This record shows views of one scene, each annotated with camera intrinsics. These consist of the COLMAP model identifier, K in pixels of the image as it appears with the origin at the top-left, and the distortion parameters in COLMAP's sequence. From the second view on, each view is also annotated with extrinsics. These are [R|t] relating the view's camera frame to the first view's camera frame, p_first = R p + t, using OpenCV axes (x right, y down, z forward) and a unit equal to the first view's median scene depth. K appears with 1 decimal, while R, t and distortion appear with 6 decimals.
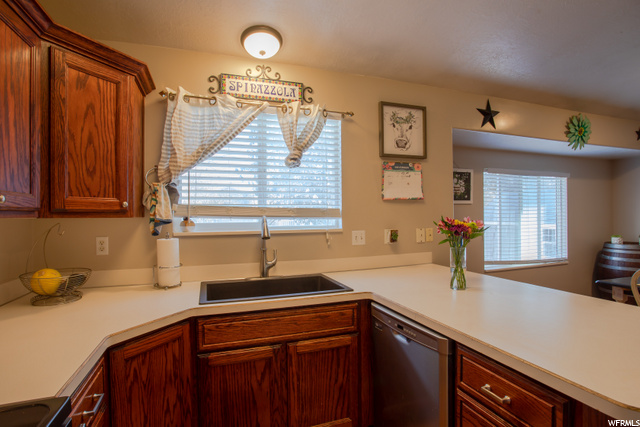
lens RADIAL K [[313.4, 0, 307.5], [0, 313.4, 214.2], [0, 0, 1]] dist [-0.061133, 0.019250]
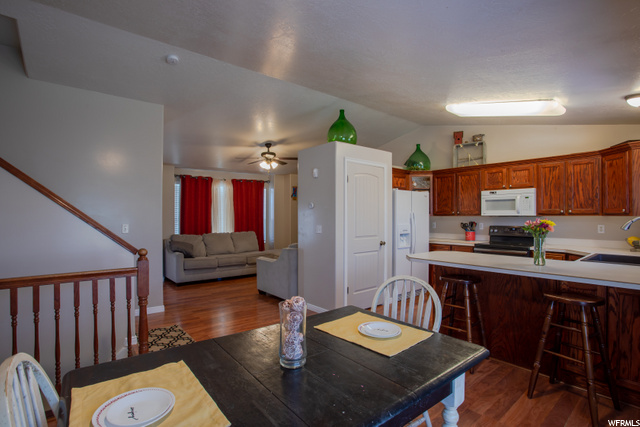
lens RADIAL K [[313.4, 0, 305.7], [0, 313.4, 219.2], [0, 0, 1]] dist [-0.061133, 0.019250]
pose [[-0.941530, 0.012936, -0.336681, 1.481134], [0.009120, 0.999875, 0.012913, -0.009449], [0.336806, 0.009088, -0.941530, 1.434342]]
